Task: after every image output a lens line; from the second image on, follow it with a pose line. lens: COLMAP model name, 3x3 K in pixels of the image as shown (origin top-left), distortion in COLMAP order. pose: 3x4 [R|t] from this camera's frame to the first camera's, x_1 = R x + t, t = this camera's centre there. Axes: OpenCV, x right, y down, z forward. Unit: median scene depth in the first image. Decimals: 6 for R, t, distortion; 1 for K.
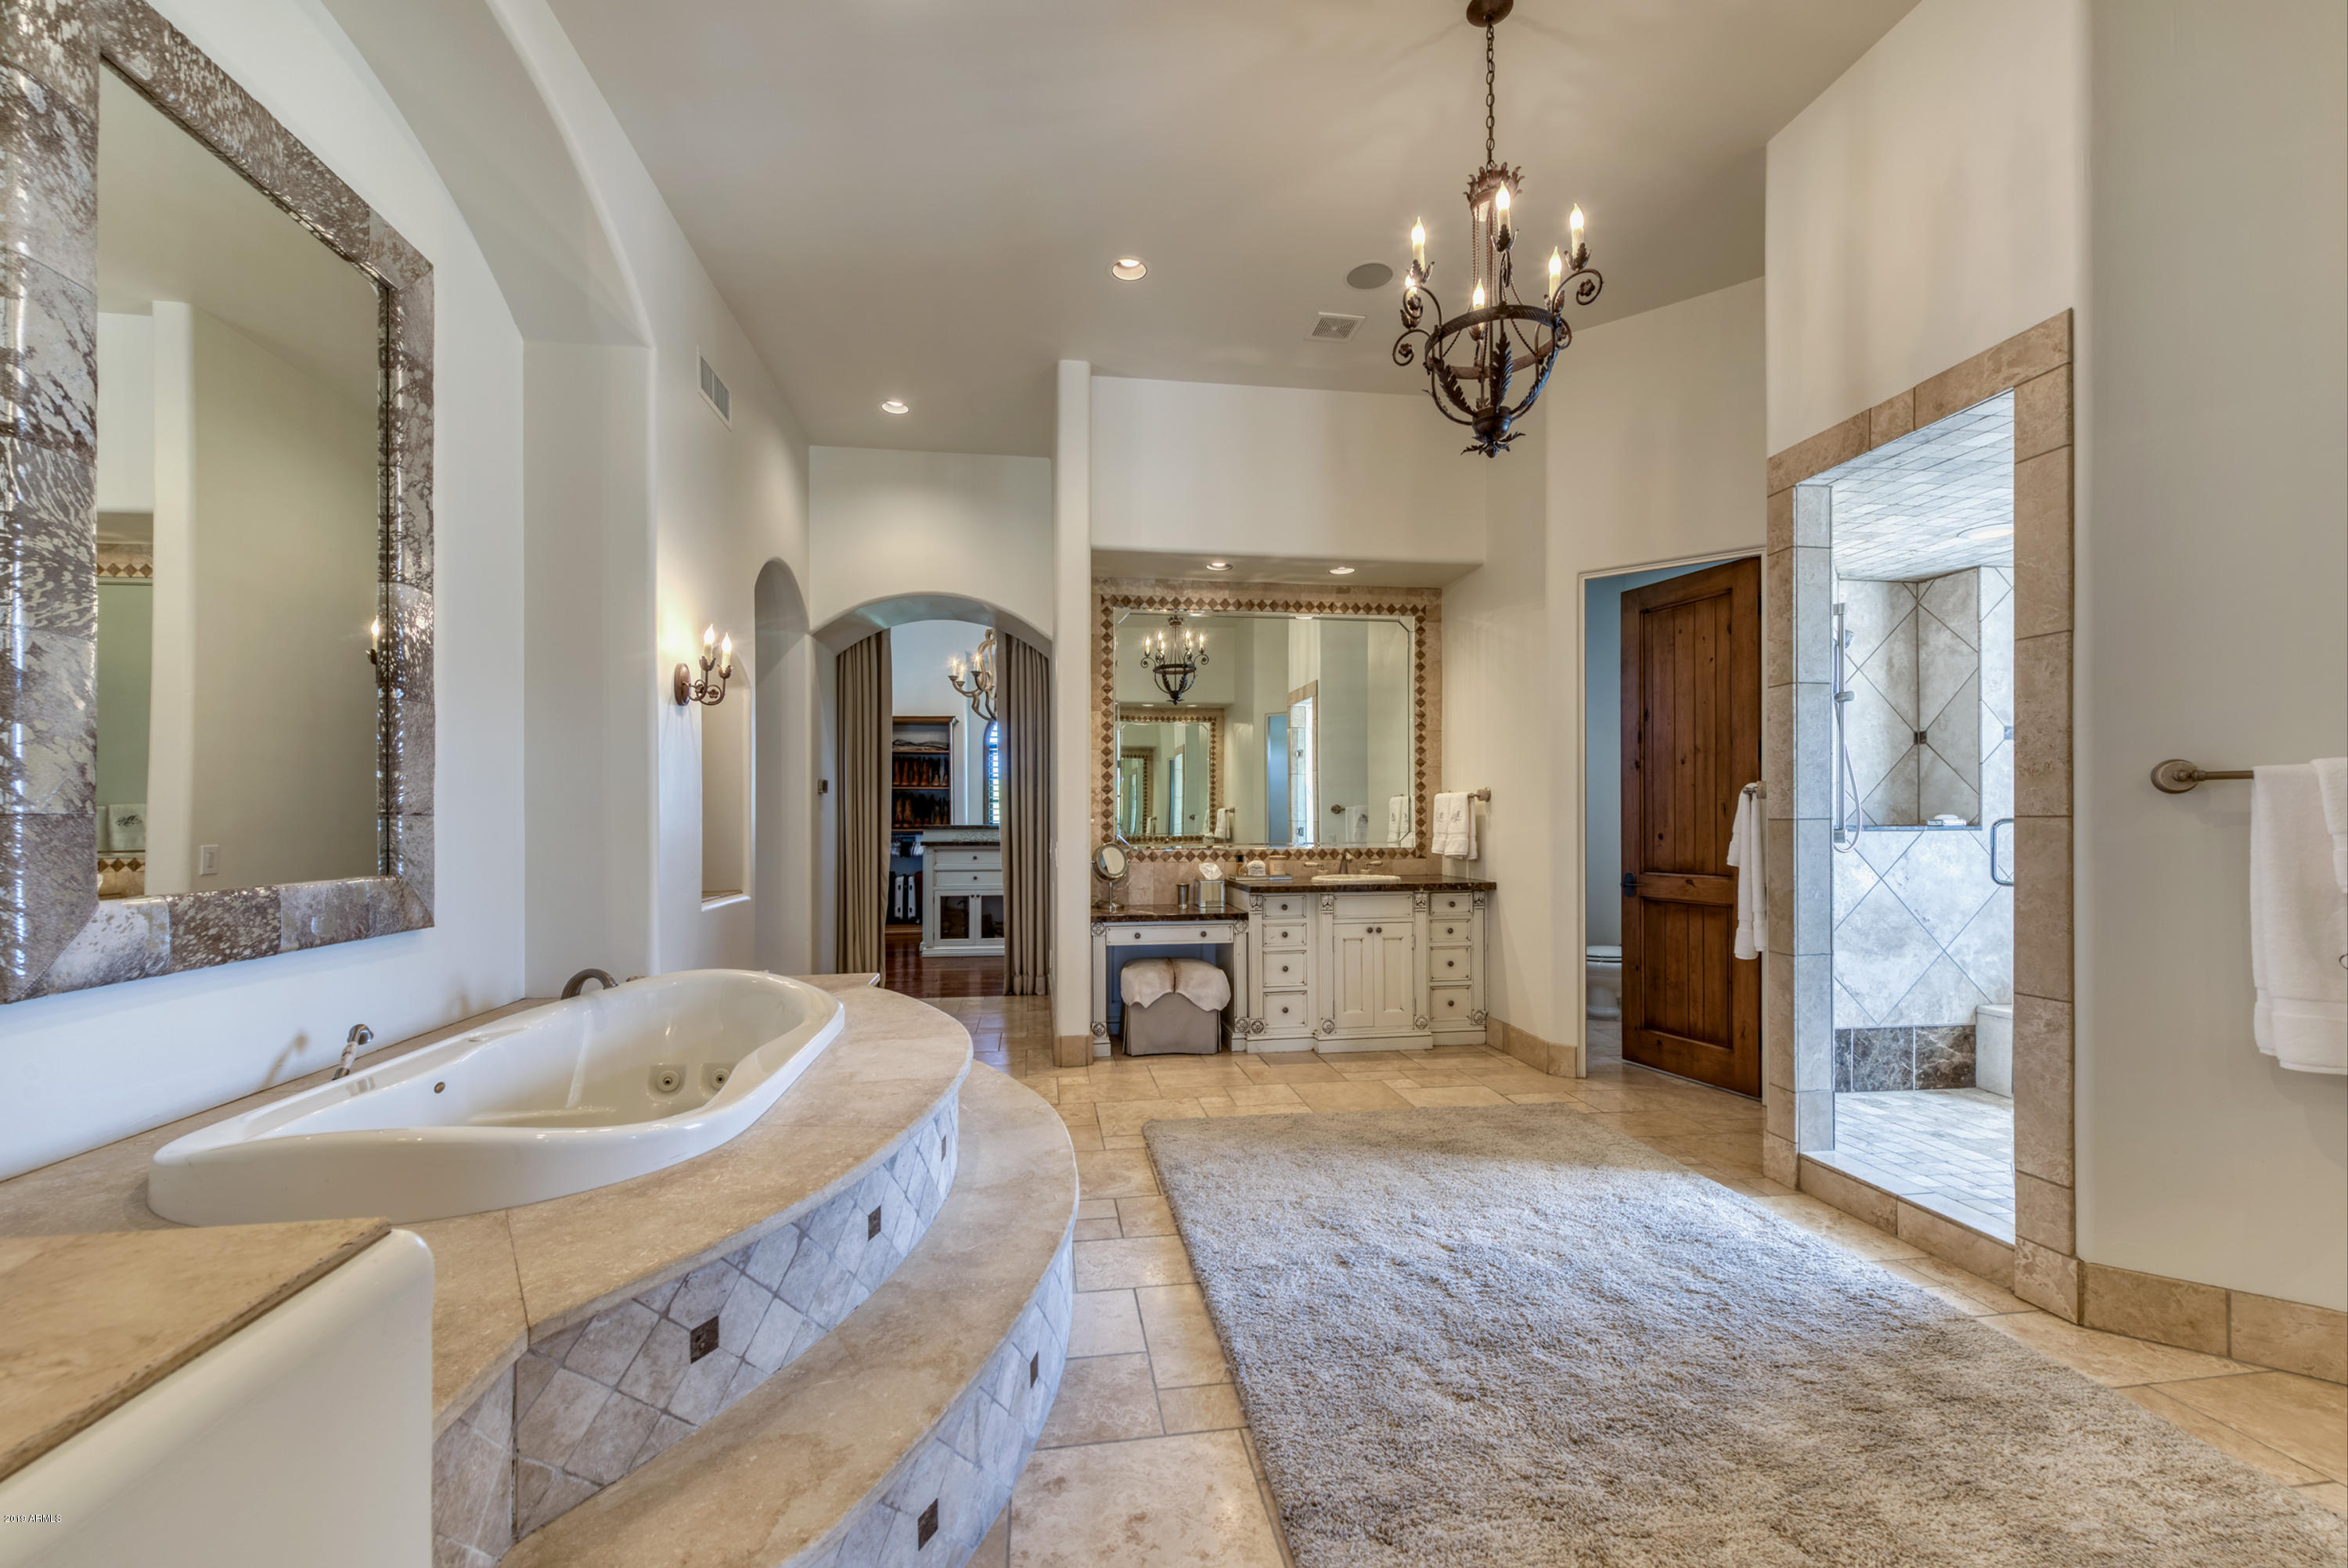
lens RADIAL K [[922.3, 0, 1173.3], [0, 922.3, 795.3], [0, 0, 1]] dist [0.000752, 0.000070]
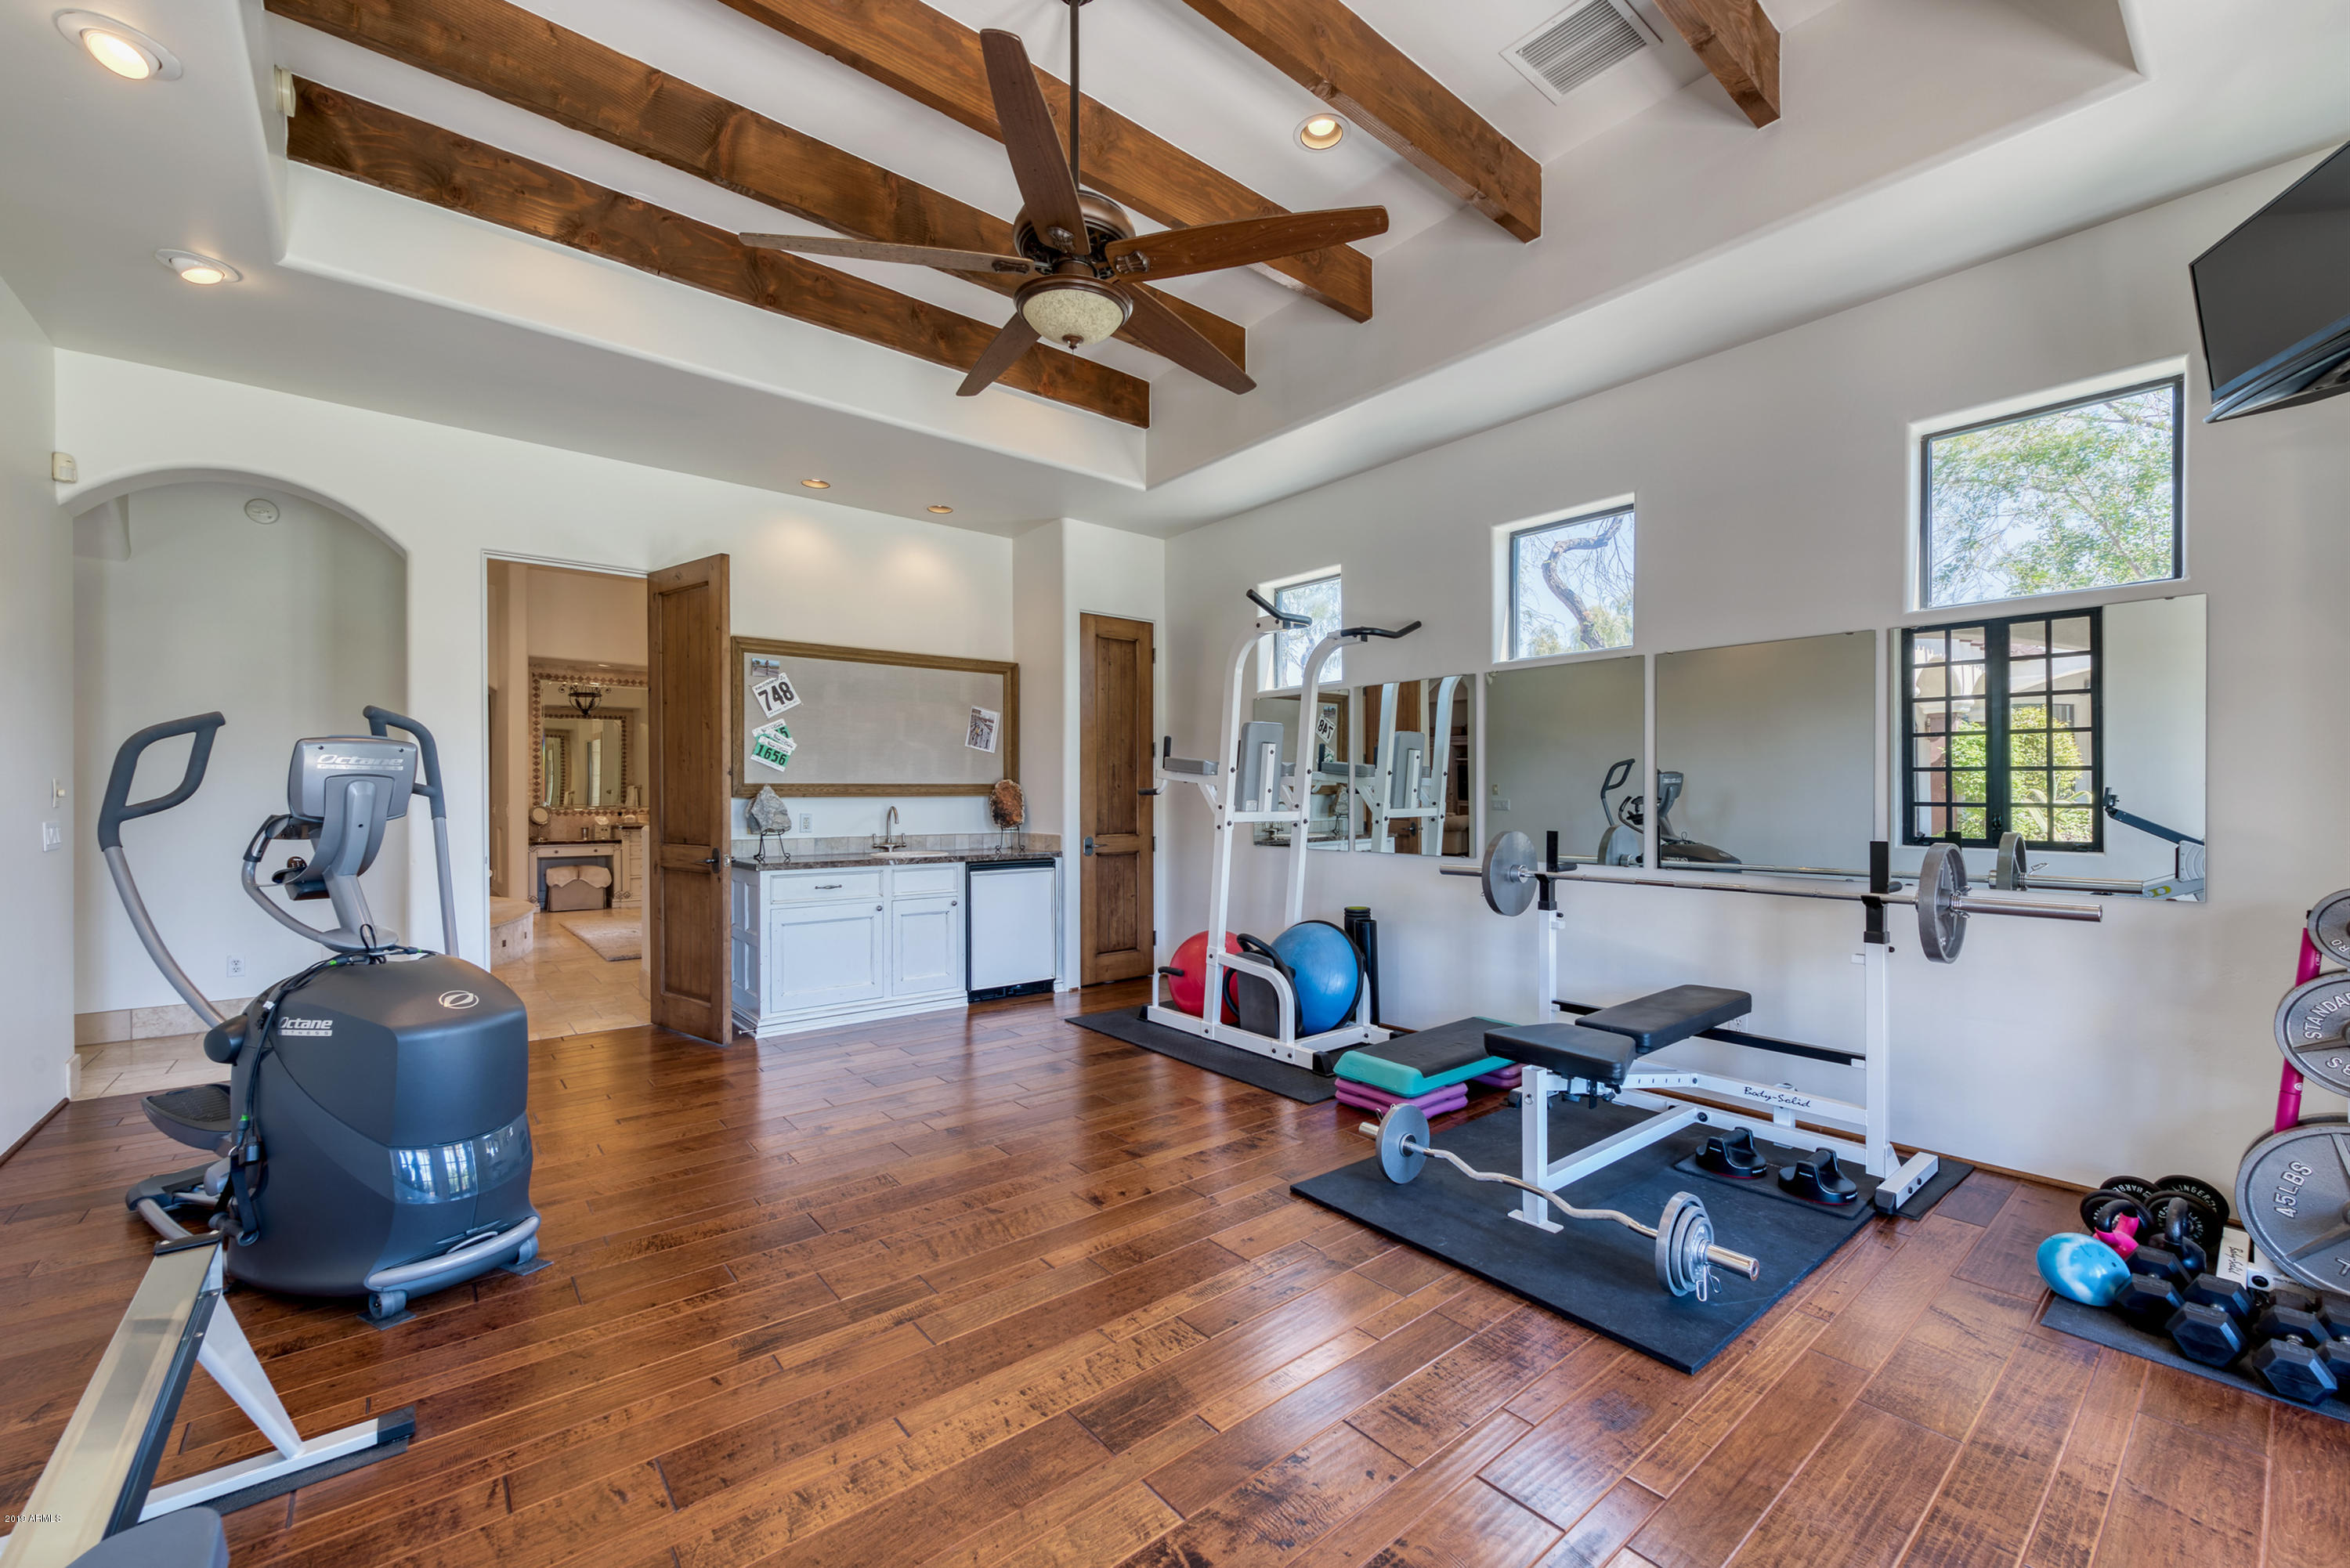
lens RADIAL K [[923.2, 0, 1174.3], [0, 923.2, 795.3], [0, 0, 1]] dist [0.000752, 0.000070]
pose [[0.849963, 0.000965, 0.526842, 0.038423], [-0.013766, 0.999698, 0.020378, -0.024456], [-0.526663, -0.024573, 0.849719, -1.203562]]
